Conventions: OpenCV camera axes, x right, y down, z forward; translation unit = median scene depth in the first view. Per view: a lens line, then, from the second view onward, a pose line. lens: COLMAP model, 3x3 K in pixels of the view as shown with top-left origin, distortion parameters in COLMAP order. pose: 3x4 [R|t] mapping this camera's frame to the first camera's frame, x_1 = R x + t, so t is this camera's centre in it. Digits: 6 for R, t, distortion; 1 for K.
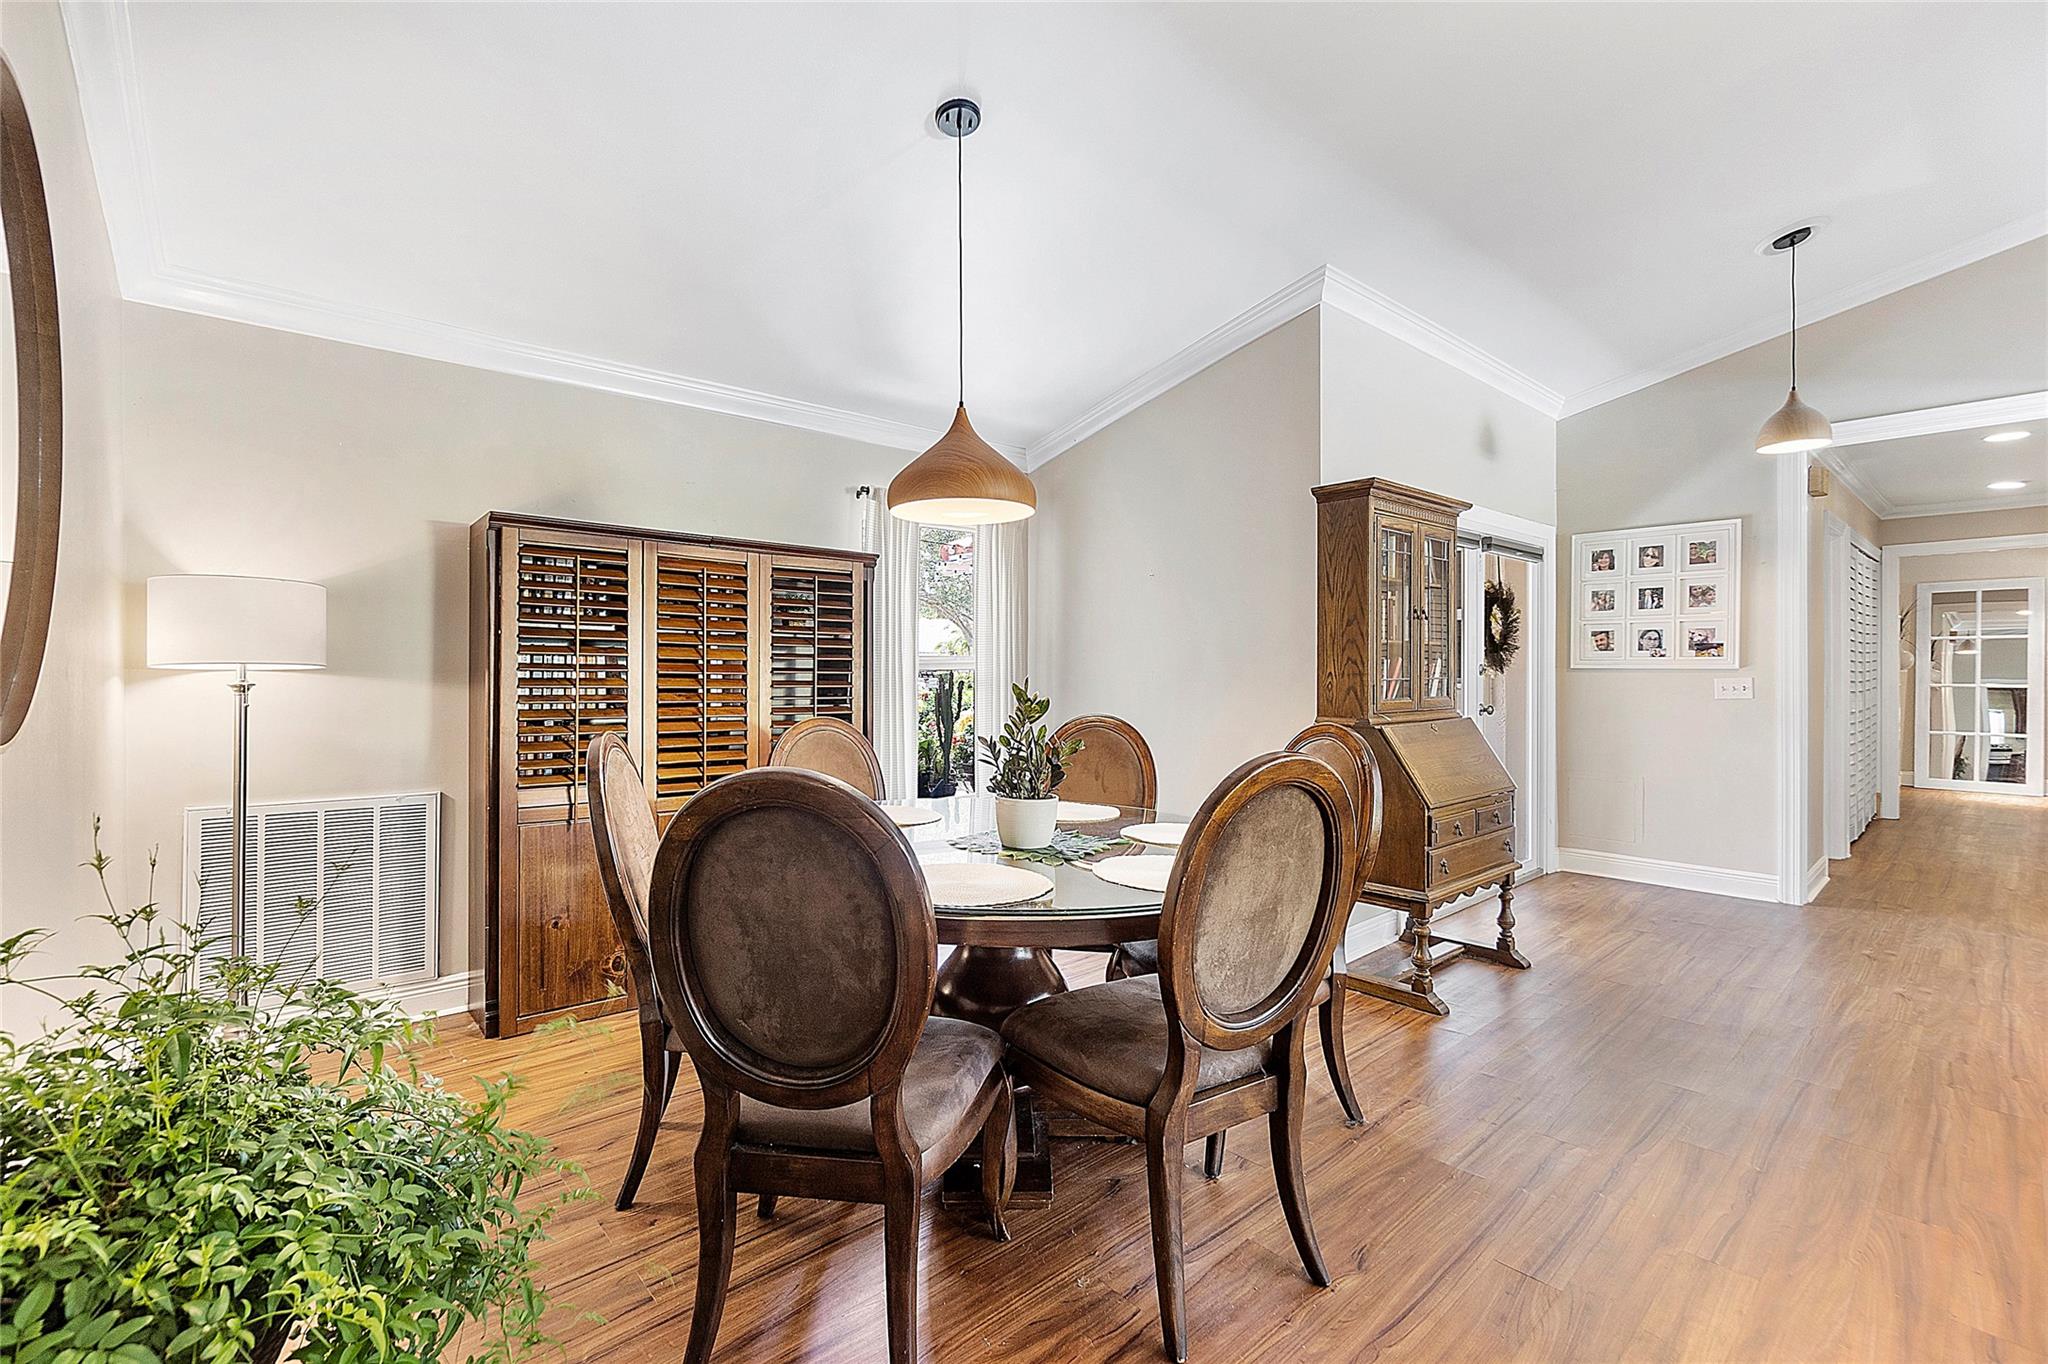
lens RADIAL K [[888.6, 0, 1022.8], [0, 888.6, 671.2], [0, 0, 1]] dist [-0.009131, 0.001572]
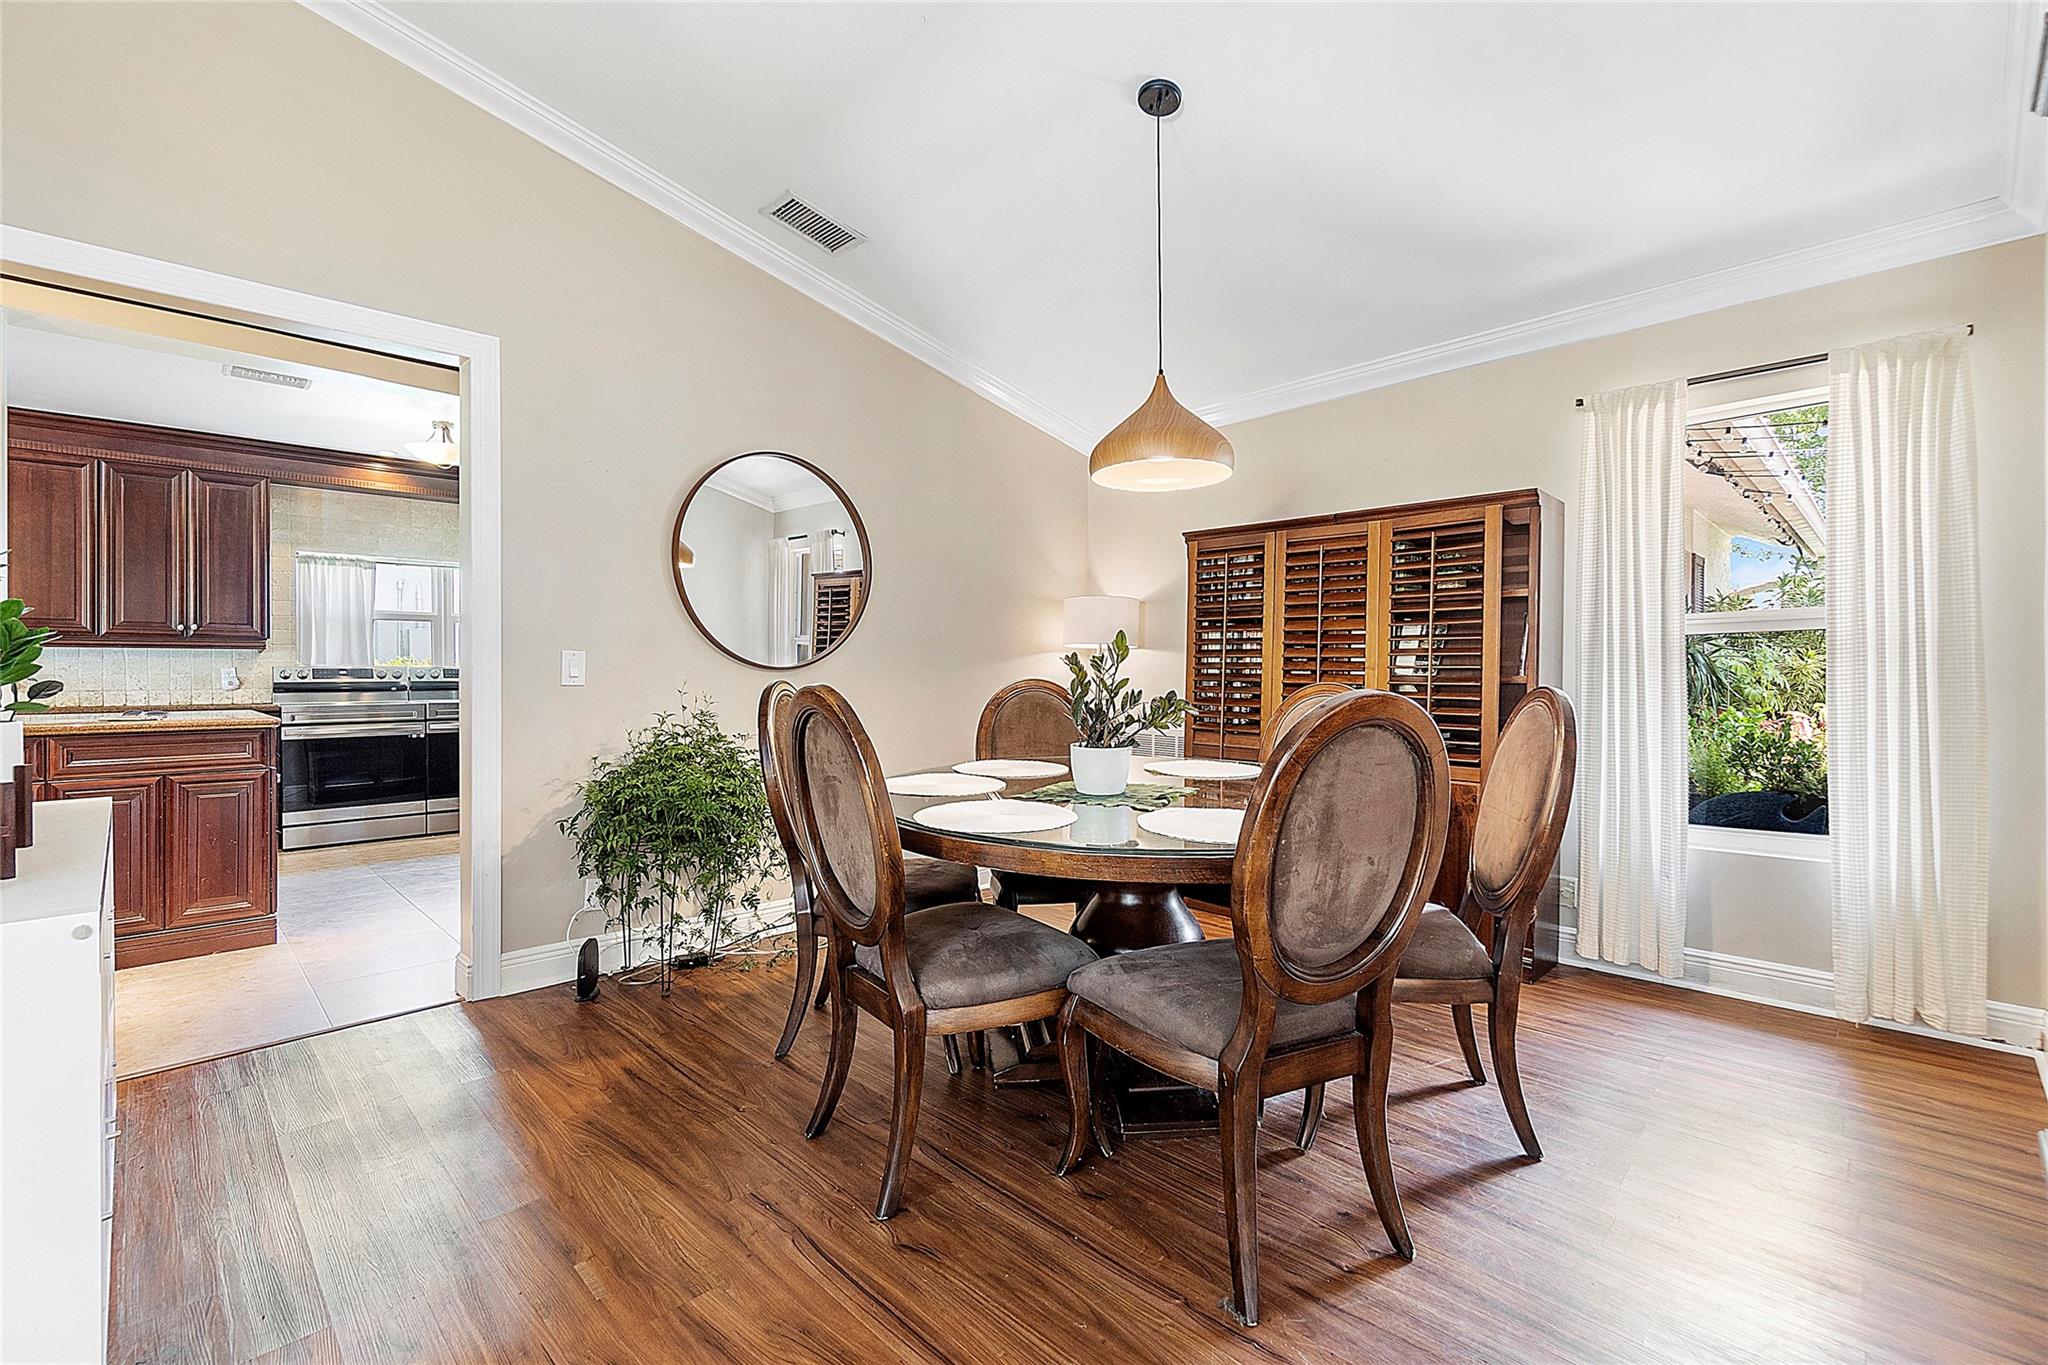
lens RADIAL K [[888.6, 0, 1022.8], [0, 888.6, 671.7], [0, 0, 1]] dist [-0.009131, 0.001572]
pose [[0.056771, 0.002968, -0.998383, 0.673986], [0.006914, 0.999970, 0.003366, 0.029996], [0.998363, -0.007094, 0.056749, 0.544485]]
